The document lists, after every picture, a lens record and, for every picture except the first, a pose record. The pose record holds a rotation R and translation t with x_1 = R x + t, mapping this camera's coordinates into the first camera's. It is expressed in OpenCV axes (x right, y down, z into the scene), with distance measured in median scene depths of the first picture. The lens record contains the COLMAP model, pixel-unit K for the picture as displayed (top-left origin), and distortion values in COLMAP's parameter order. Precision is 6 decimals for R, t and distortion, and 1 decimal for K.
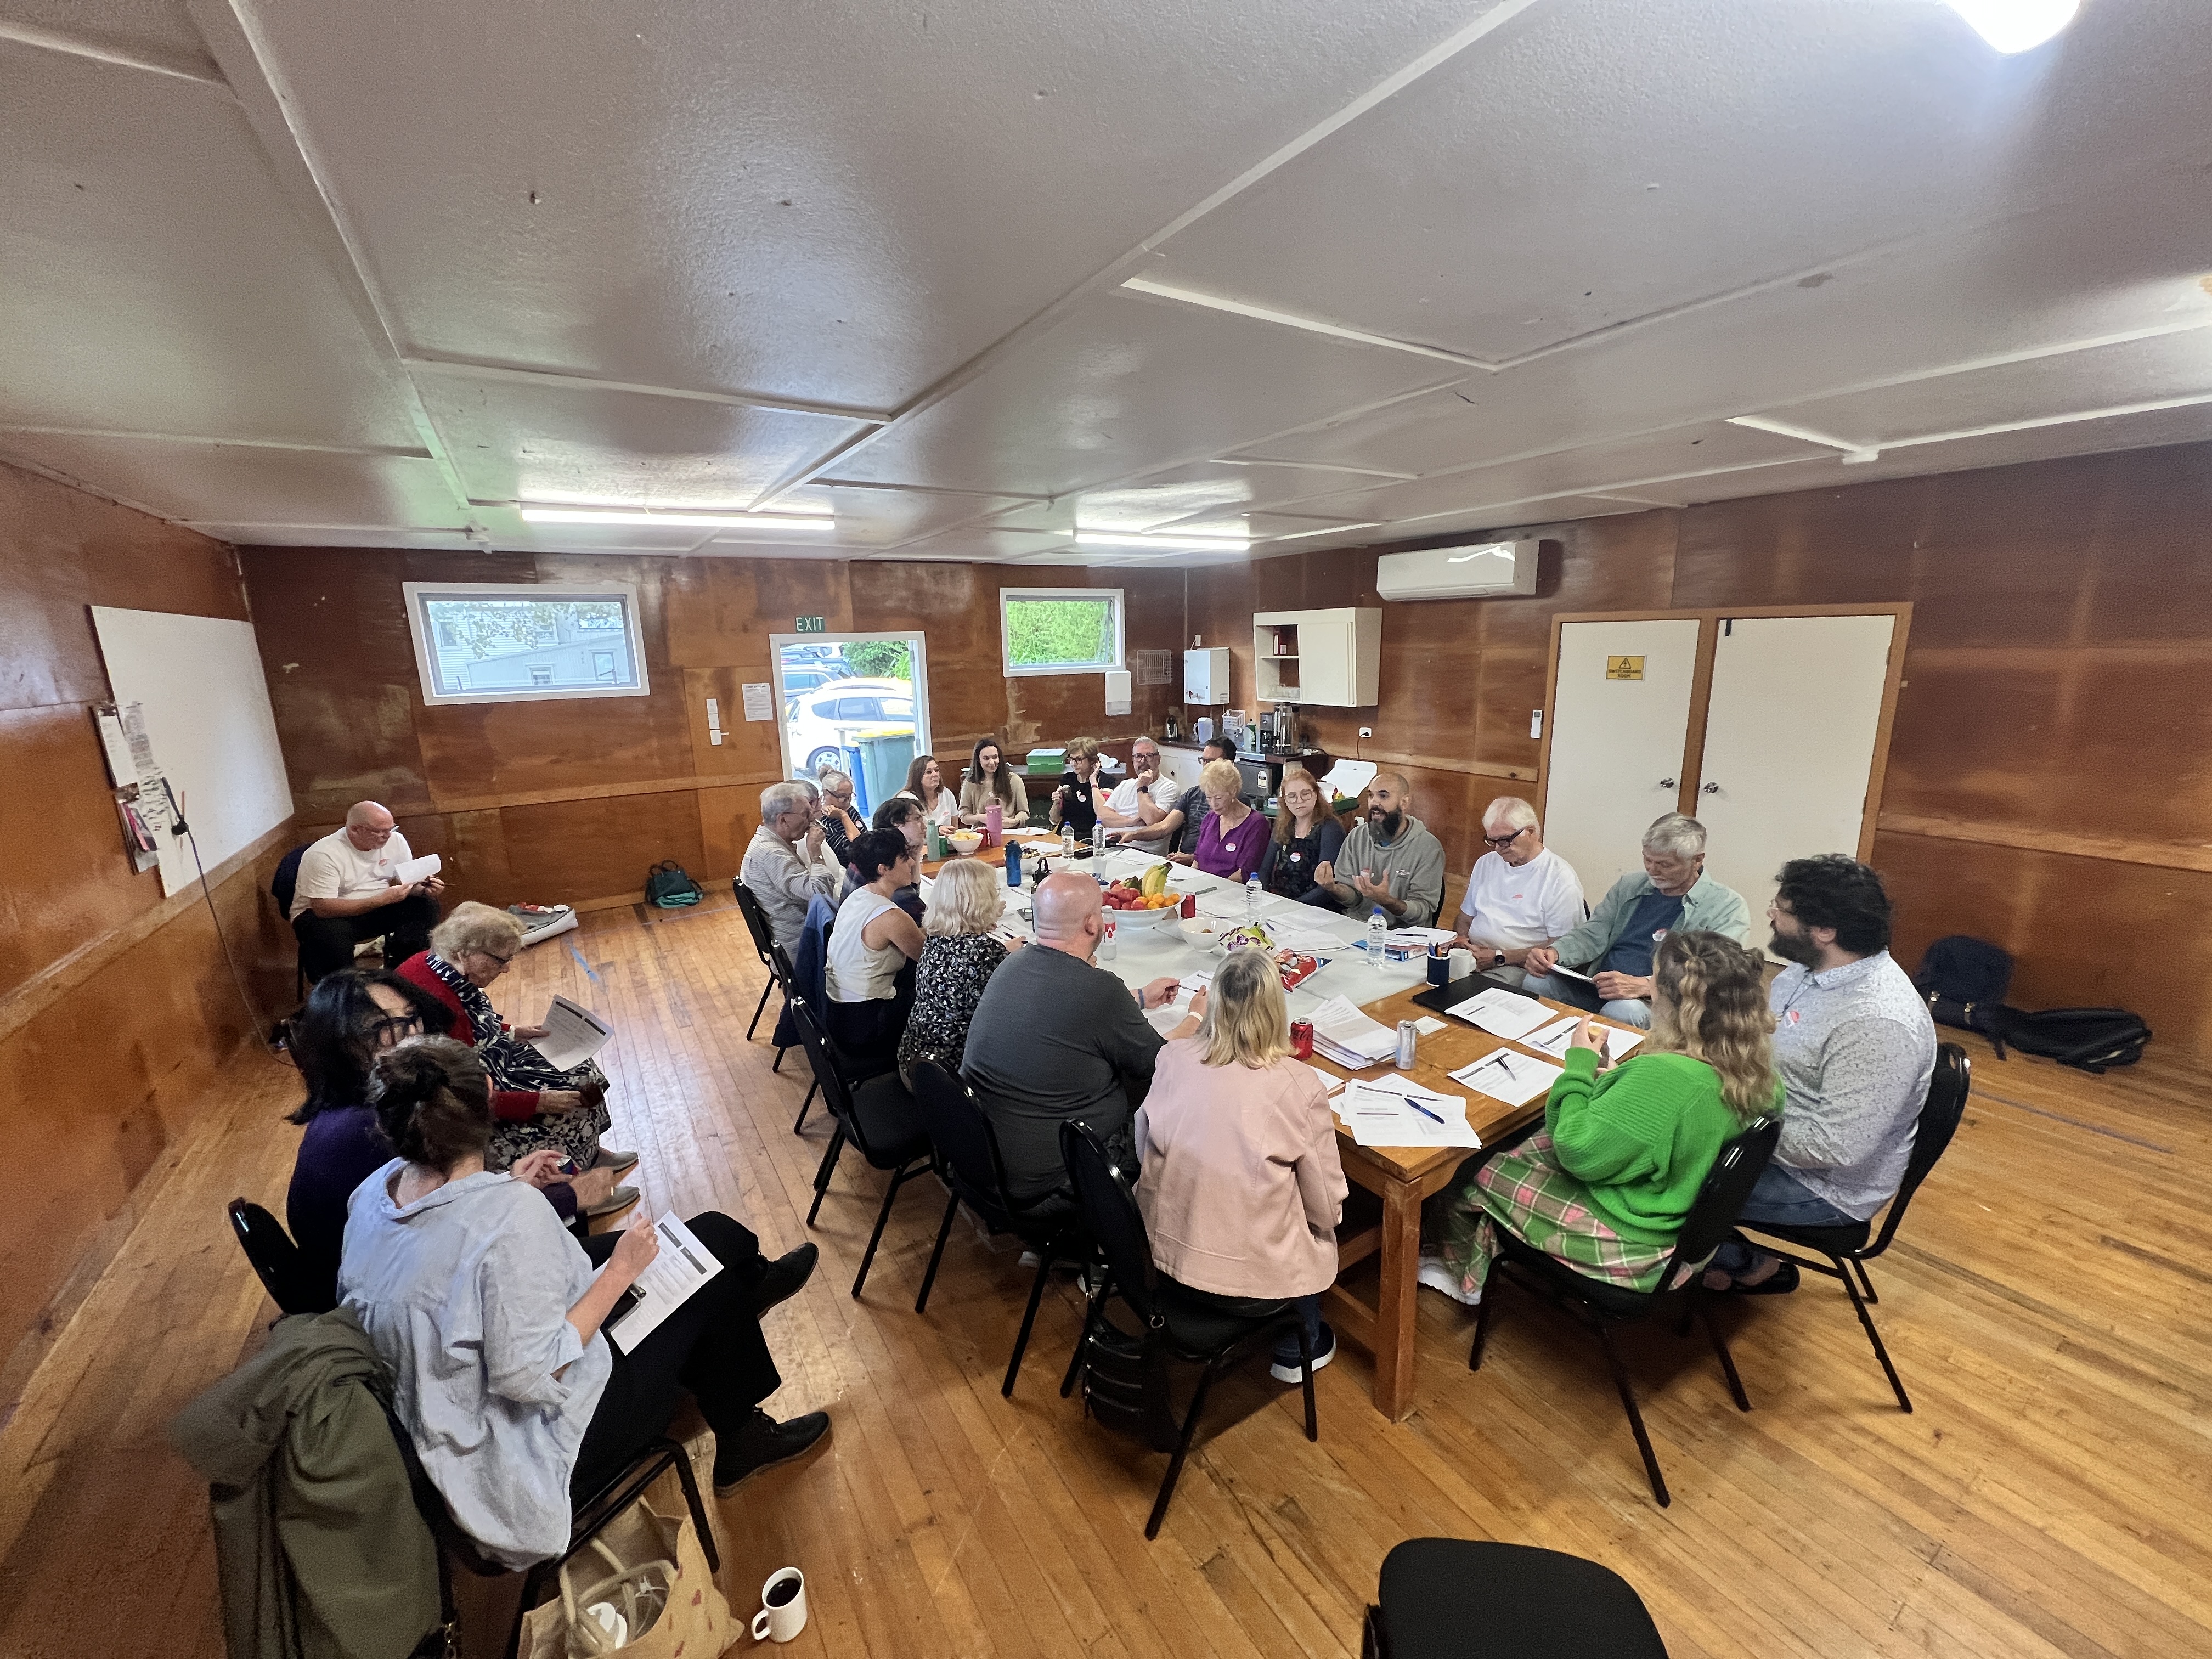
lens RADIAL K [[880.8, 0, 1106.0], [0, 880.8, 829.5], [0, 0, 1]] dist [0.000102, -0.000002]
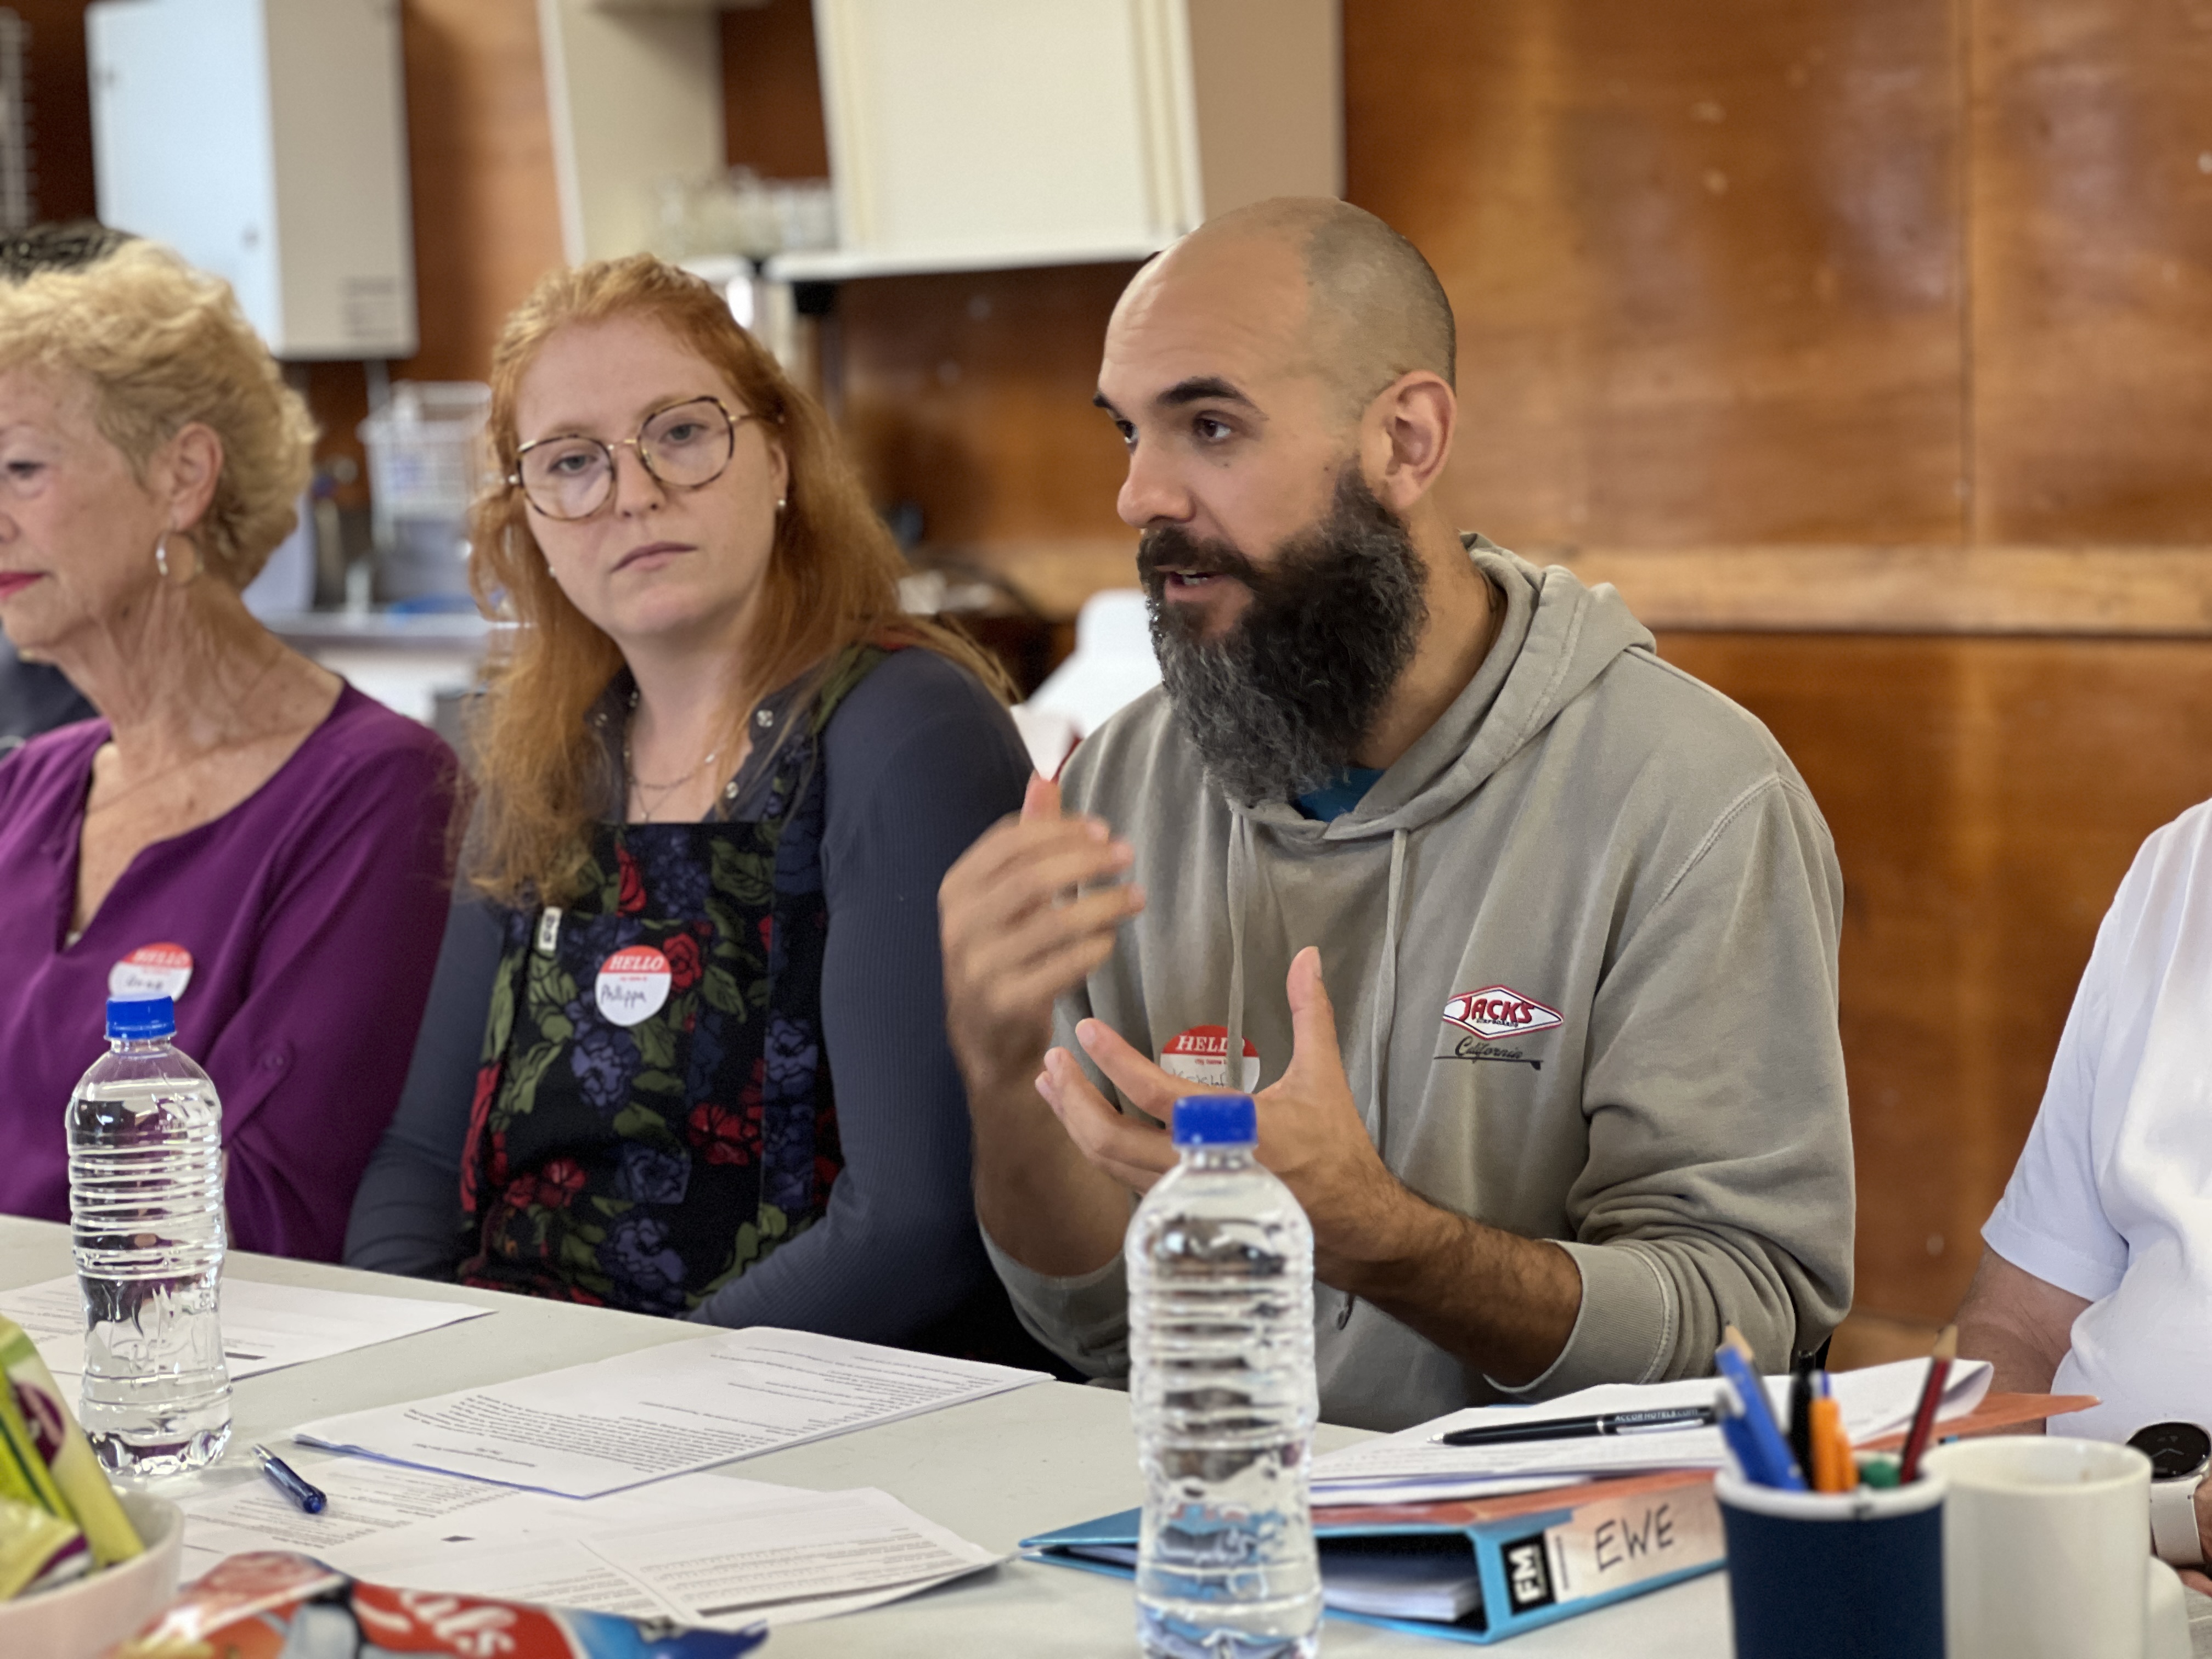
lens RADIAL K [[4927.2, 0, 1106.0], [0, 4927.2, 829.5], [0, 0, 1]] dist [0.088021, 0.289807]
pose [[0.974906, -0.035037, 0.219843, 0.084866], [0.063688, 0.990158, -0.124623, 0.062143], [-0.213313, 0.135497, 0.967542, 0.222769]]
